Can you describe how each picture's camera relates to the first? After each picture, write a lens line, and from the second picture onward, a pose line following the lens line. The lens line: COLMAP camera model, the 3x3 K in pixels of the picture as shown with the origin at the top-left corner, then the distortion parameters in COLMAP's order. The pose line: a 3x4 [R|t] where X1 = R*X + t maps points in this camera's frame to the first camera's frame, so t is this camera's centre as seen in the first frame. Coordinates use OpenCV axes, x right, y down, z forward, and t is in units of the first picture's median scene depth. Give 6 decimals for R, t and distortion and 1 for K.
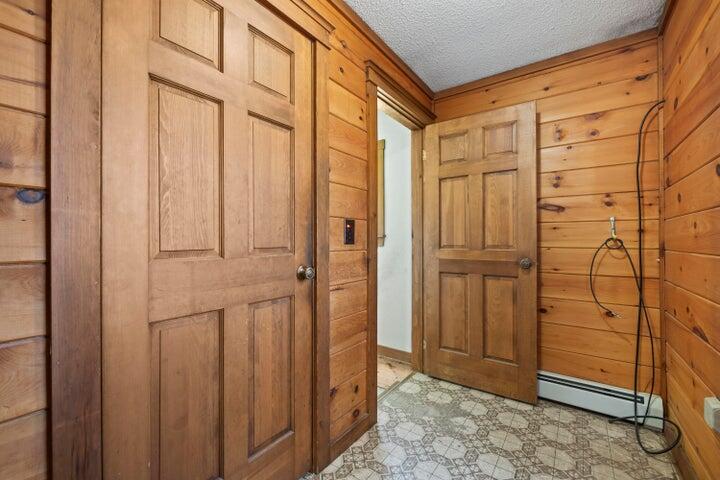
lens RADIAL K [[303.0, 0, 359.9], [0, 303.0, 238.4], [0, 0, 1]] dist [-0.006385, 0.000027]
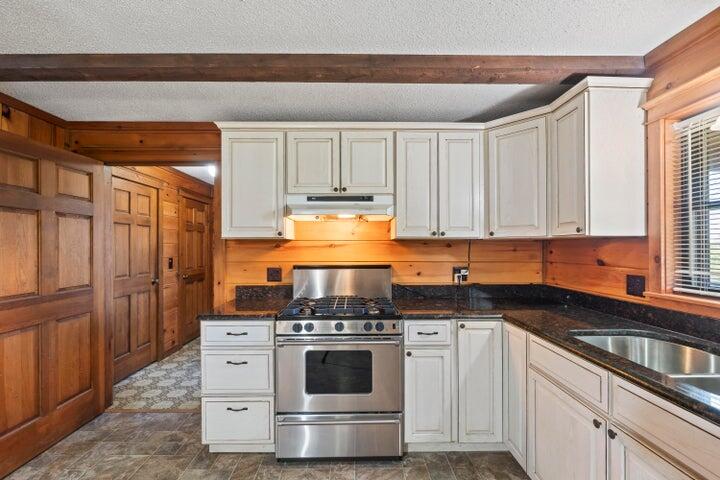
lens RADIAL K [[328.9, 0, 360.6], [0, 328.9, 243.9], [0, 0, 1]] dist [-0.003307, -0.000193]
pose [[0.805252, 0.002410, 0.592928, -0.426370], [-0.000337, 0.999993, -0.003607, -0.193819], [-0.592933, 0.002704, 0.805247, -2.266749]]
